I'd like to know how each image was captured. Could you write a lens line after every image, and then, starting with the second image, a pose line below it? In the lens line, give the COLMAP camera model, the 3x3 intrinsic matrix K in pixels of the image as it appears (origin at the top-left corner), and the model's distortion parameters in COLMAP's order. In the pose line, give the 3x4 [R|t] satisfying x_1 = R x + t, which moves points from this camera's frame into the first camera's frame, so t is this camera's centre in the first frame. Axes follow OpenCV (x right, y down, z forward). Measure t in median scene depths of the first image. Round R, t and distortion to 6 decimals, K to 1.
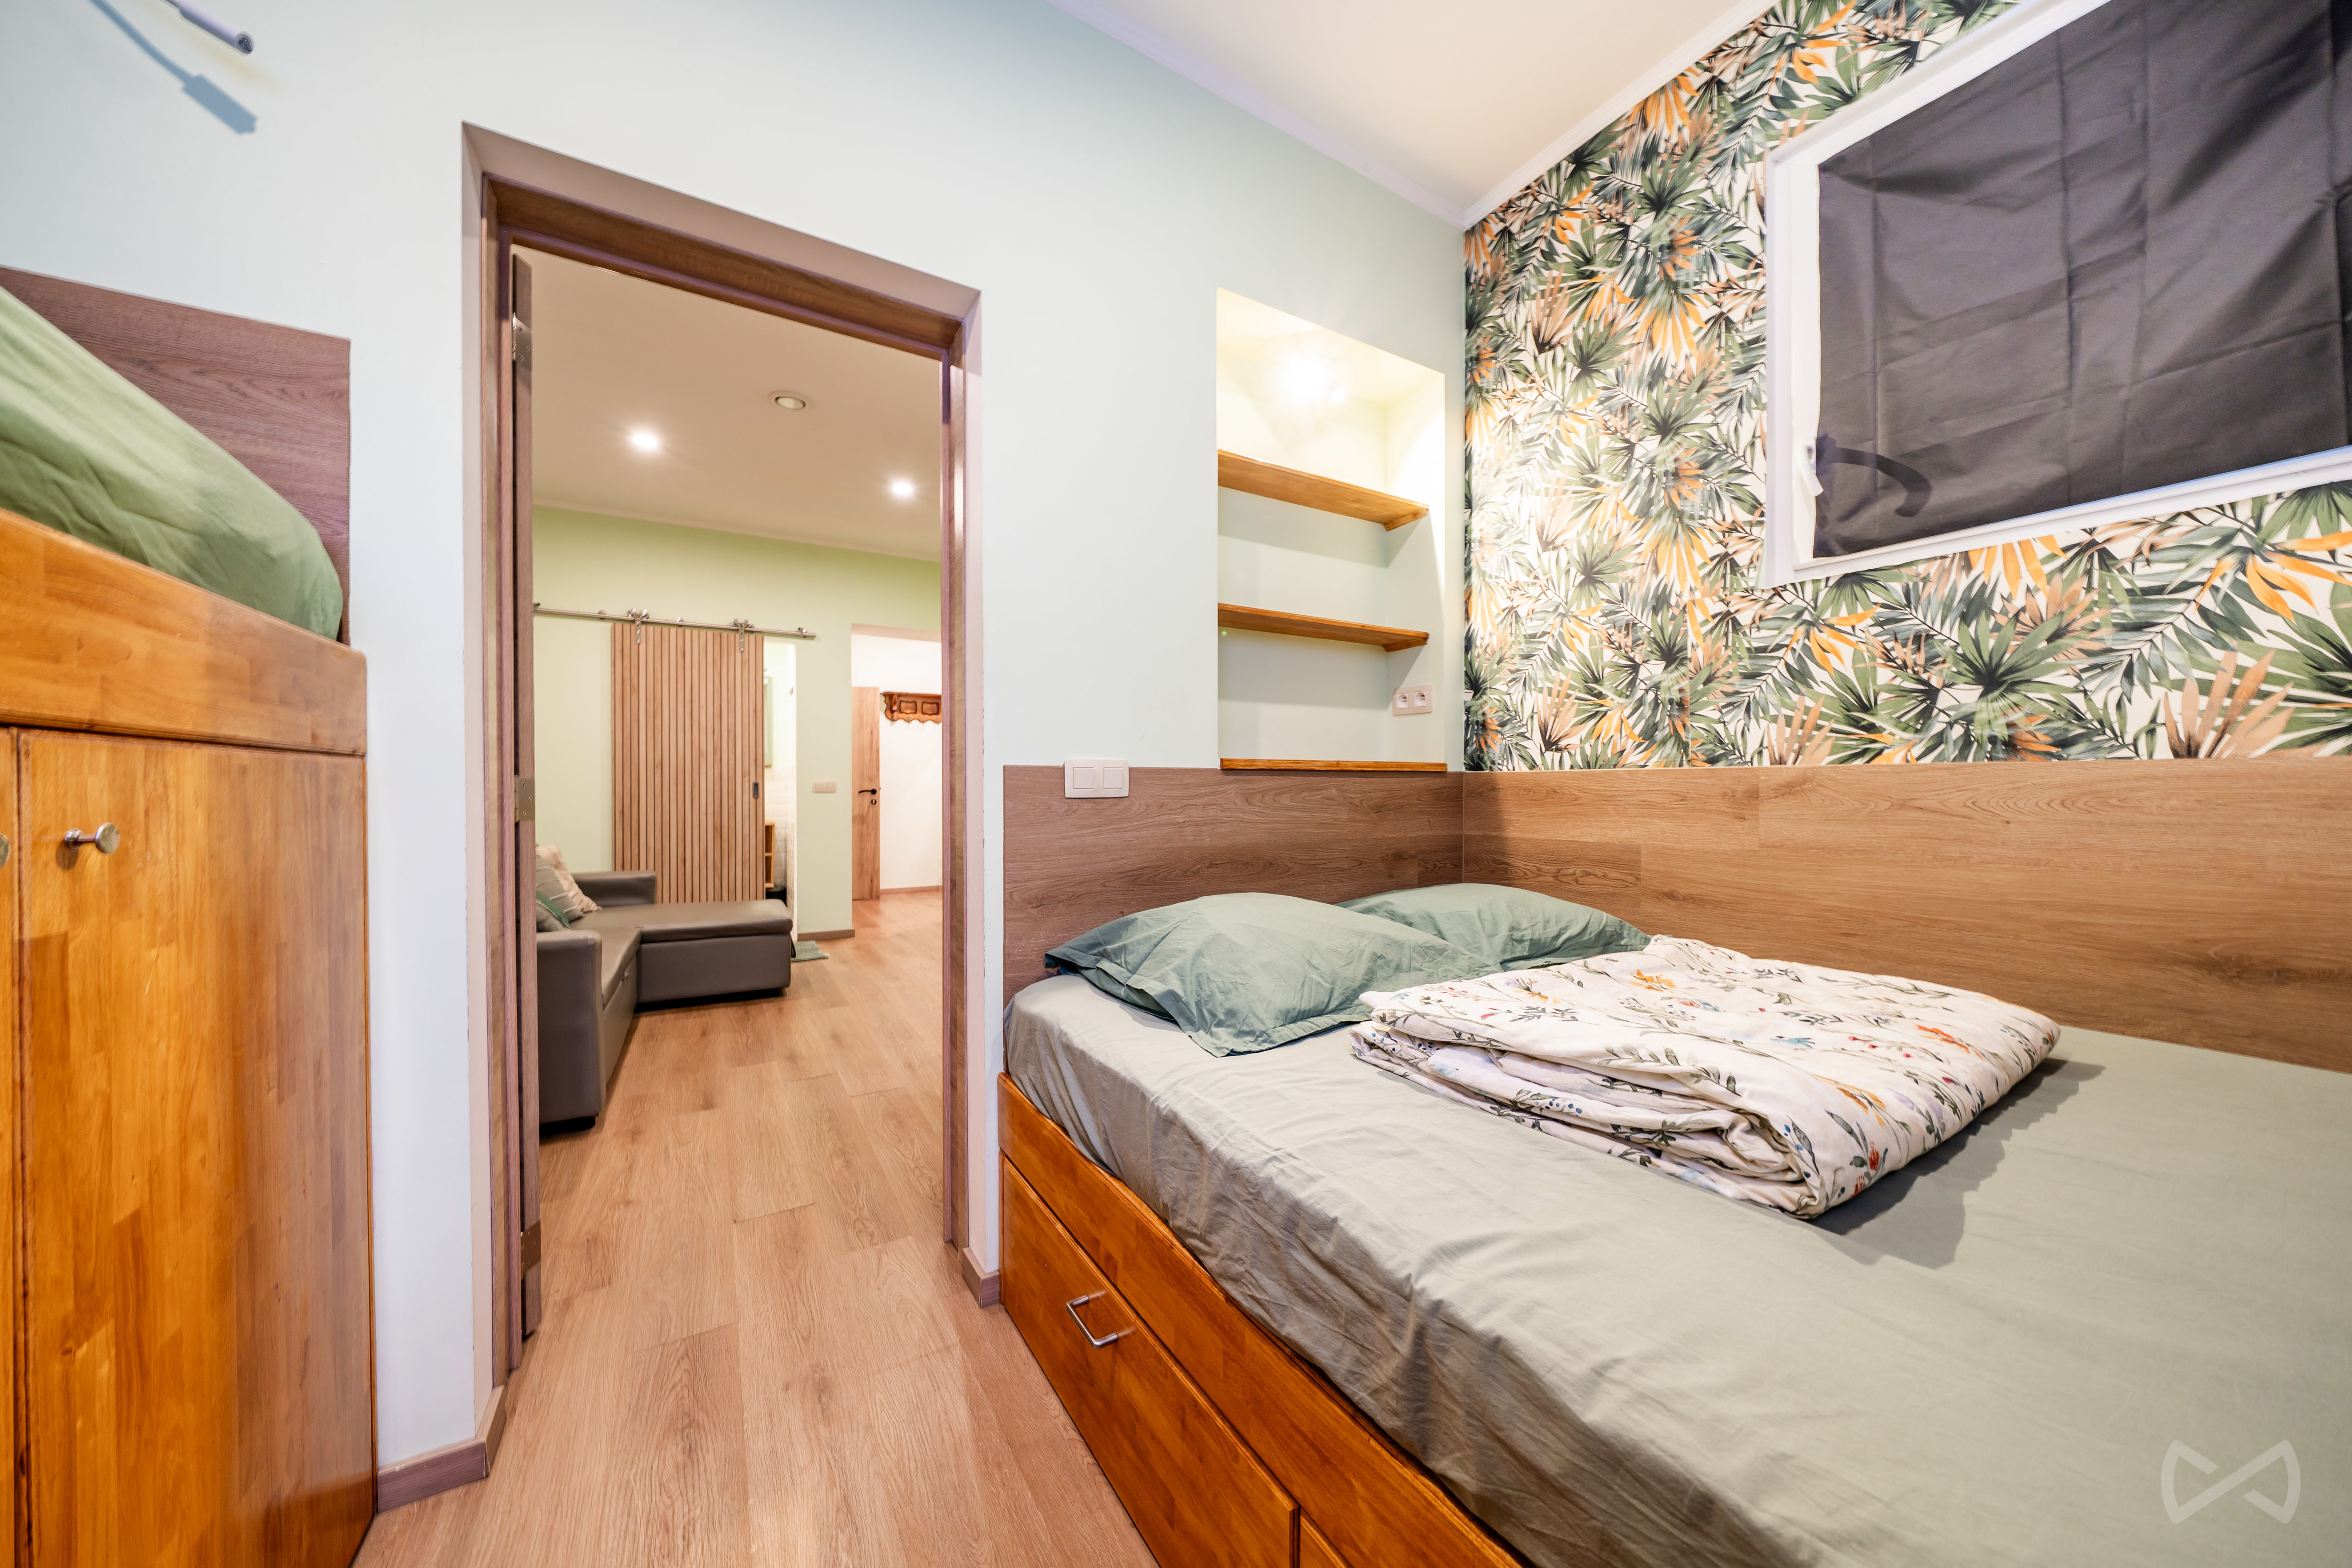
lens RADIAL K [[799.5, 0, 1179.9], [0, 799.5, 792.9], [0, 0, 1]] dist [-0.004671, 0.000147]
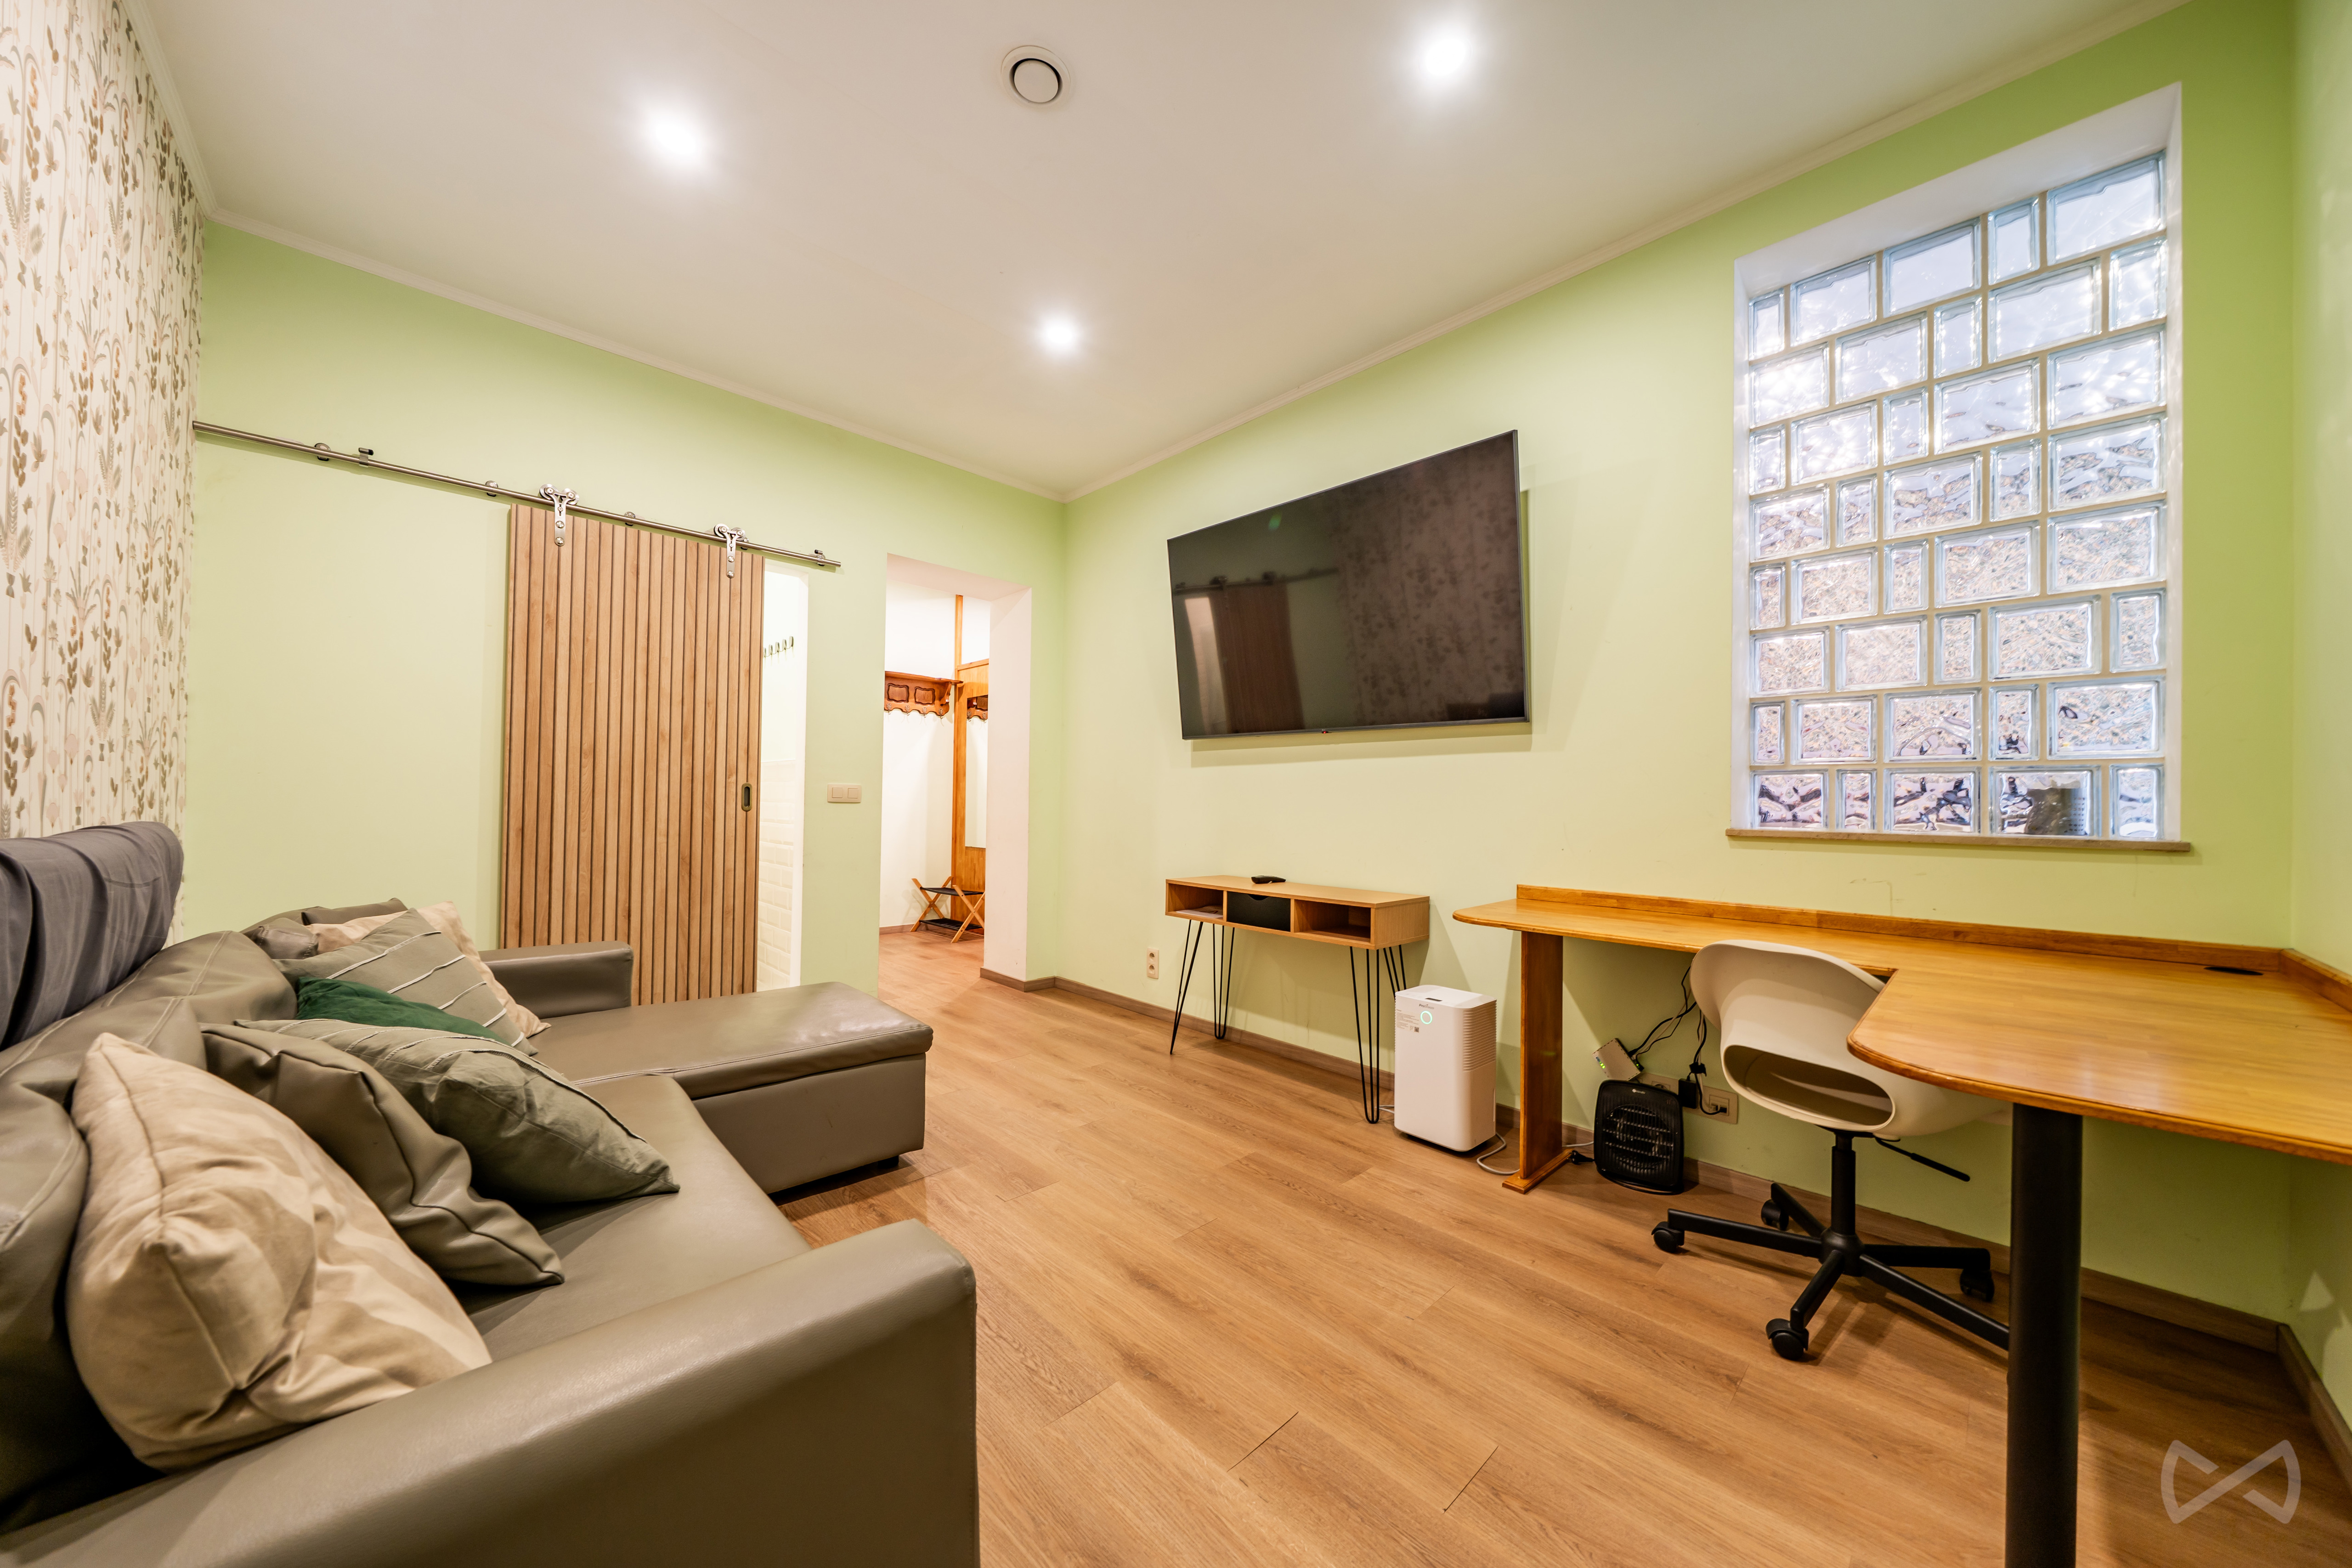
lens RADIAL K [[799.5, 0, 1165.0], [0, 799.5, 797.4], [0, 0, 1]] dist [-0.004671, 0.000147]
pose [[0.975487, 0.022915, 0.218862, -0.353373], [-0.021551, 0.999731, -0.008616, -0.005379], [-0.219001, 0.003688, 0.975718, 0.317266]]
